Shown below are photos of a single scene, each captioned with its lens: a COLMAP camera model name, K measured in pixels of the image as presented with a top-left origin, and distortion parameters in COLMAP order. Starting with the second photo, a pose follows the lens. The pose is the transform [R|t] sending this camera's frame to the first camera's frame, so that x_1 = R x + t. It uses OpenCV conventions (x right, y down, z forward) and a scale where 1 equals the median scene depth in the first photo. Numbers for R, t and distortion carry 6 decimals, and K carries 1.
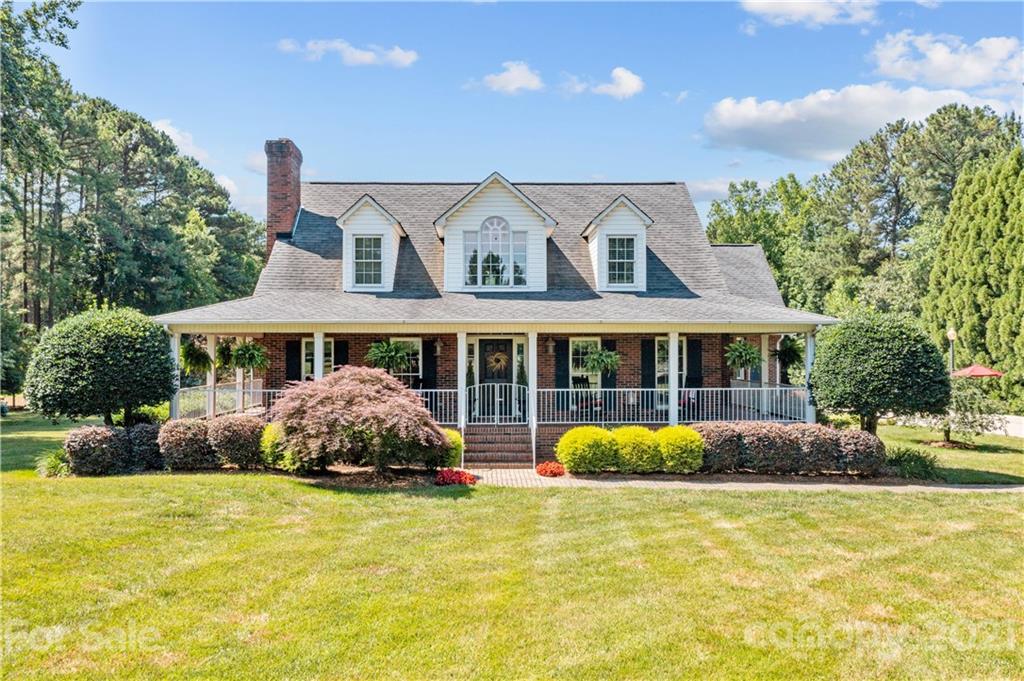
lens RADIAL K [[835.1, 0, 505.9], [0, 835.1, 343.5], [0, 0, 1]] dist [-0.000441, -0.010223]
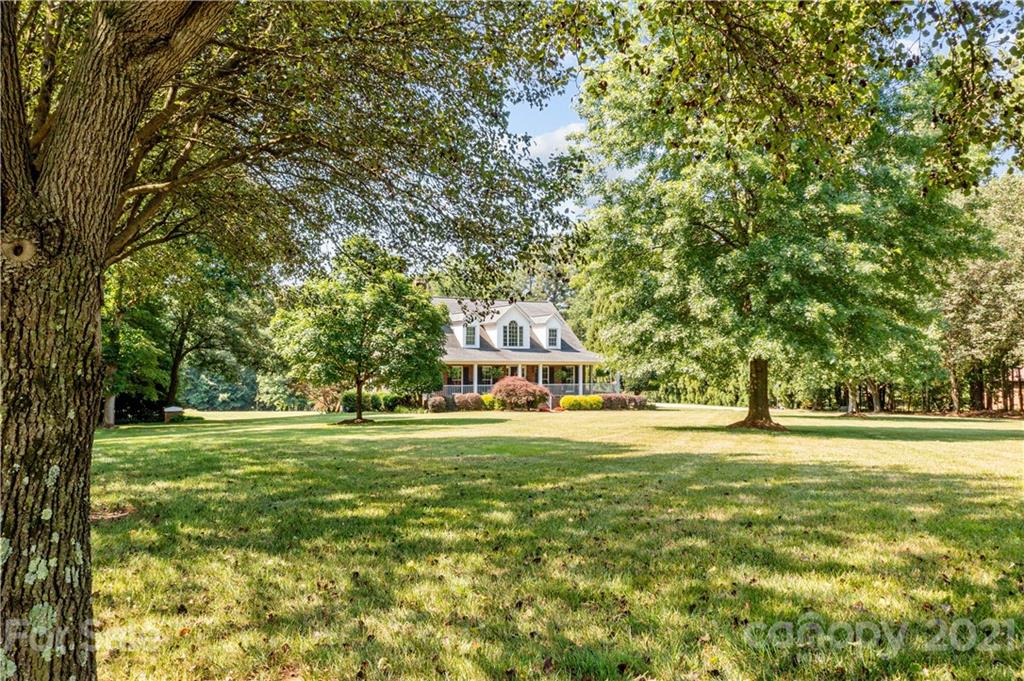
lens RADIAL K [[835.1, 0, 505.9], [0, 835.1, 343.5], [0, 0, 1]] dist [-0.000441, -0.010223]
pose [[0.880104, 0.021670, 0.474285, -1.296974], [-0.011557, 0.999640, -0.024229, -0.012875], [-0.474639, 0.015843, 0.880038, -1.334988]]
